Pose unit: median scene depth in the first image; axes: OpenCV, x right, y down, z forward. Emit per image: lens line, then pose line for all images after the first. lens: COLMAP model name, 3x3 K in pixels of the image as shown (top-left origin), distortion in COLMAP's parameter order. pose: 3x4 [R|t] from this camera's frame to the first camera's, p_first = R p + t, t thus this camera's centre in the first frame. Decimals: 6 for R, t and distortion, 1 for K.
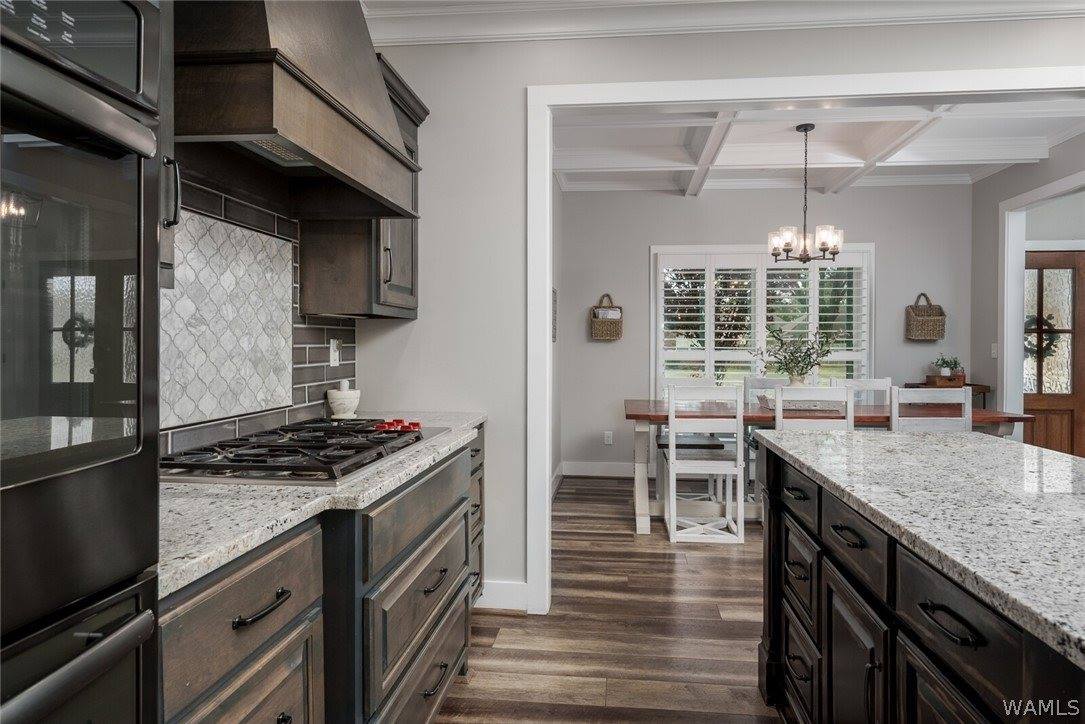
lens RADIAL K [[646.4, 0, 580.9], [0, 646.4, 355.9], [0, 0, 1]] dist [-0.004617, -0.000814]
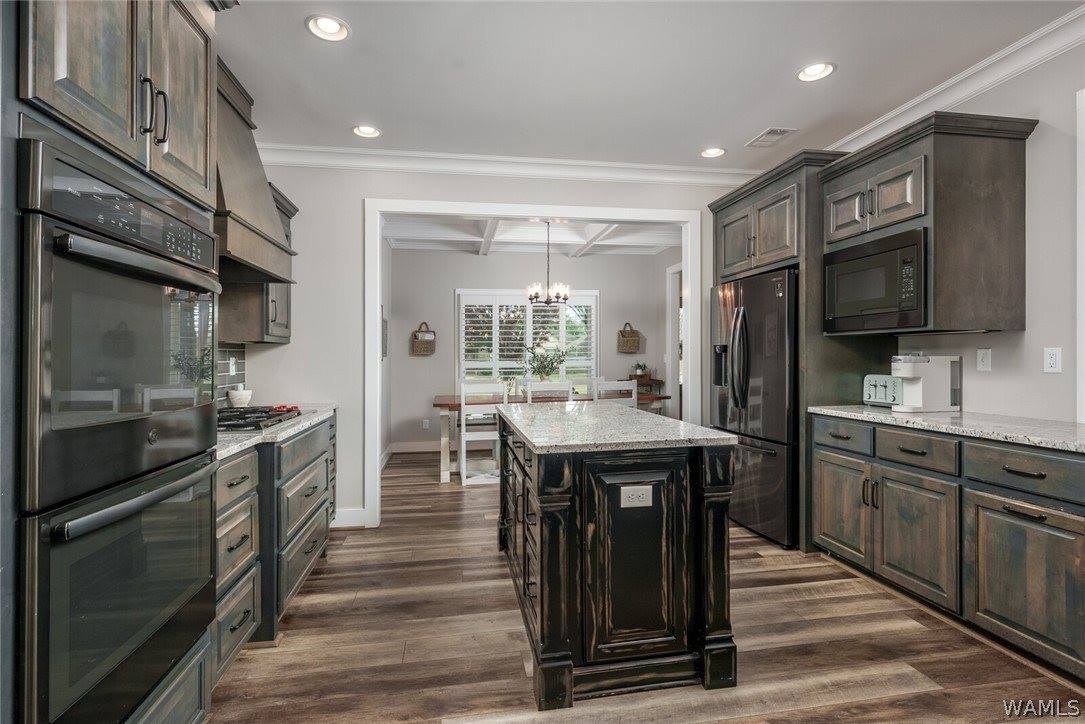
lens RADIAL K [[534.3, 0, 536.0], [0, 534.3, 336.5], [0, 0, 1]] dist [0.000176, -0.000107]
pose [[0.974574, -0.005104, 0.224008, 0.033243], [0.017703, 0.998369, -0.054270, 0.005960], [-0.223366, 0.056856, 0.973075, -0.377127]]
